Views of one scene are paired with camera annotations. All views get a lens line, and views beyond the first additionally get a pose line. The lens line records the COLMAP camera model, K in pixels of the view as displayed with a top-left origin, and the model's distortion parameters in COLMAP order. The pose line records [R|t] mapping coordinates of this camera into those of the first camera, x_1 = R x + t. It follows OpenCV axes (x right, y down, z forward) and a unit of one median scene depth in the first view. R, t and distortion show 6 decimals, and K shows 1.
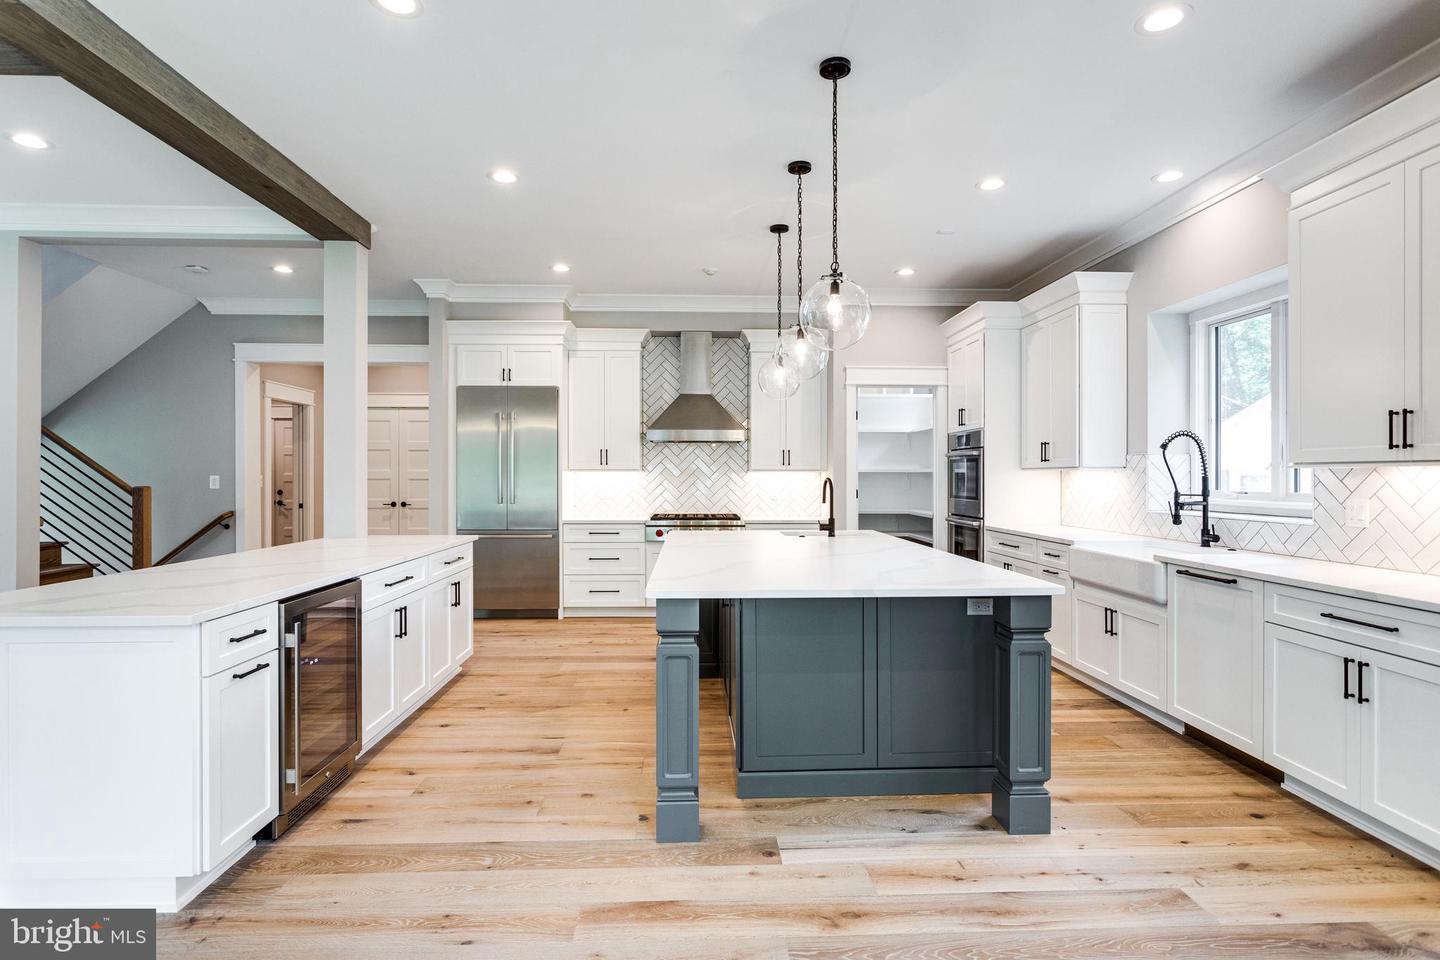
lens RADIAL K [[714.1, 0, 719.3], [0, 714.1, 473.2], [0, 0, 1]] dist [-0.002873, -0.000054]
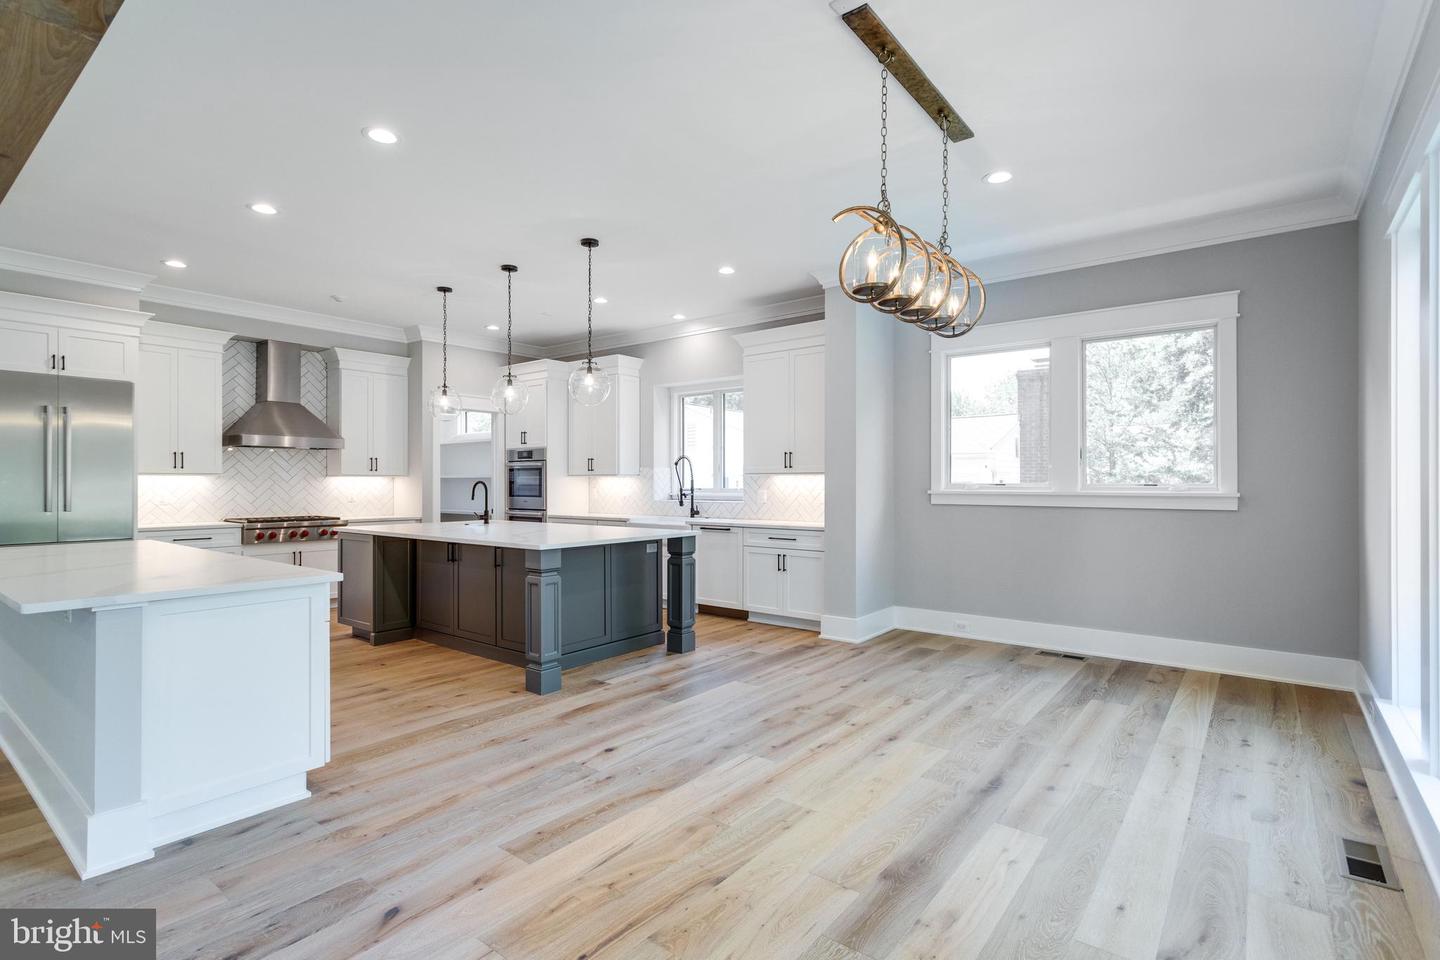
lens RADIAL K [[692.1, 0, 722.1], [0, 692.1, 471.2], [0, 0, 1]] dist [-0.001464, -0.000045]
pose [[0.646734, 0.011983, 0.762622, -0.656401], [-0.001438, 0.999894, -0.014492, 0.007236], [-0.762714, 0.008275, 0.646683, -0.237299]]
